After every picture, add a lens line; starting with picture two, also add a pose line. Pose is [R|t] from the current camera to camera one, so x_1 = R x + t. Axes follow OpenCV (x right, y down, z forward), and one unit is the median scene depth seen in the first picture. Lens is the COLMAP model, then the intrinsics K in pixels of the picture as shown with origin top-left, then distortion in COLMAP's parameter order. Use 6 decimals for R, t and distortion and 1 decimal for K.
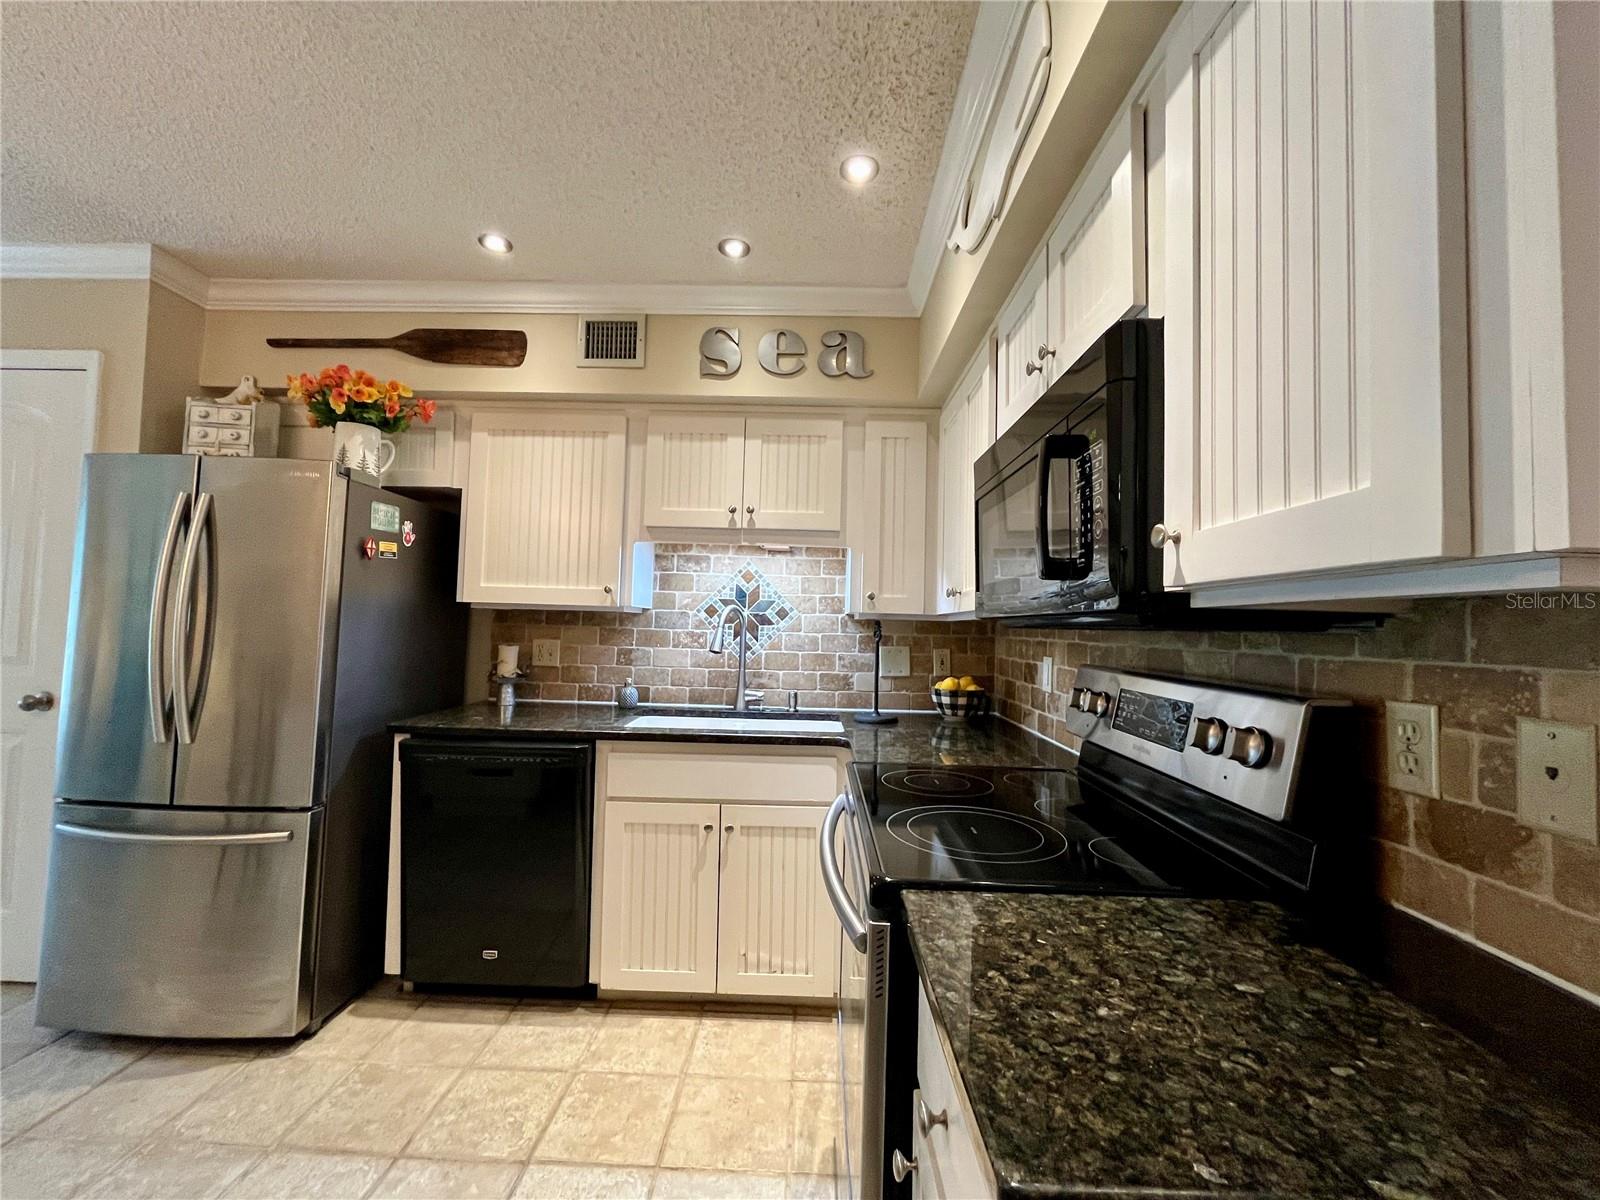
lens RADIAL K [[647.9, 0, 797.7], [0, 647.9, 599.3], [0, 0, 1]] dist [-0.001804, -0.000508]
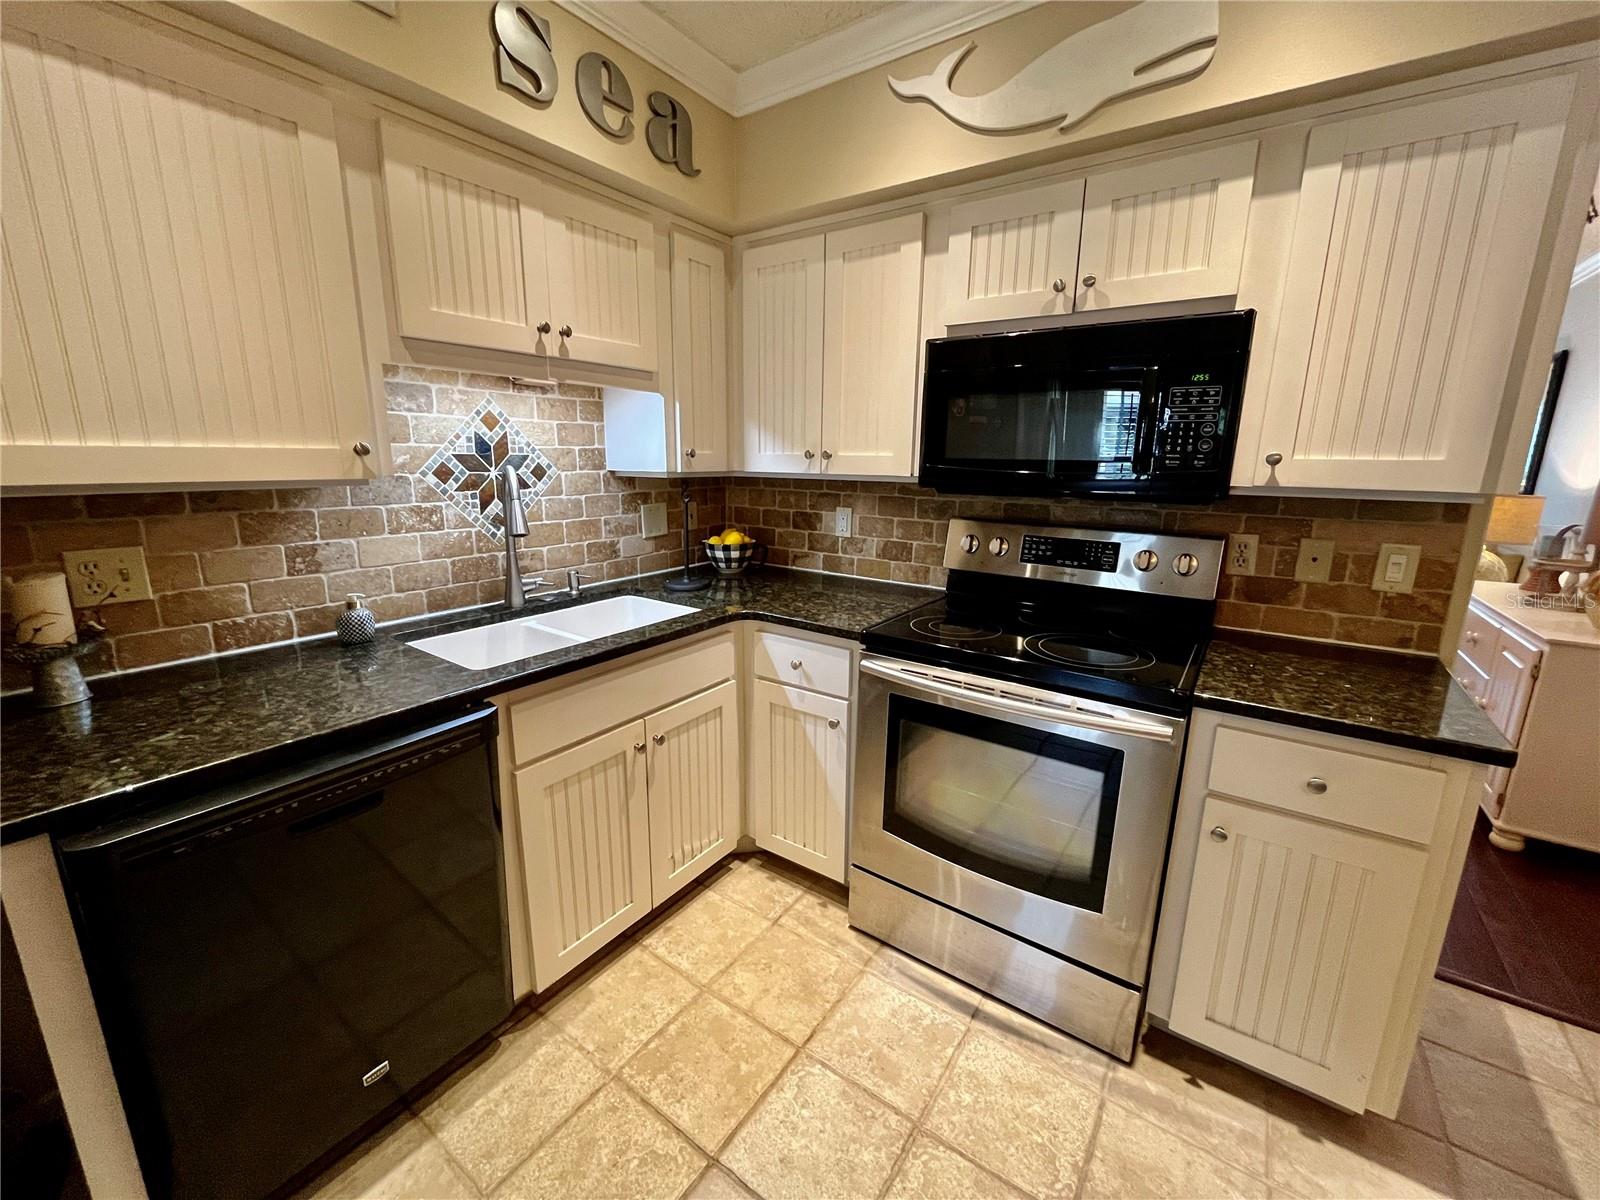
lens RADIAL K [[647.9, 0, 798.4], [0, 647.9, 599.0], [0, 0, 1]] dist [-0.001804, -0.000508]
pose [[0.558026, -0.201035, 0.805104, -0.504911], [-0.032822, 0.964105, 0.263486, -0.045691], [-0.829174, -0.173457, 0.531397, 0.324377]]
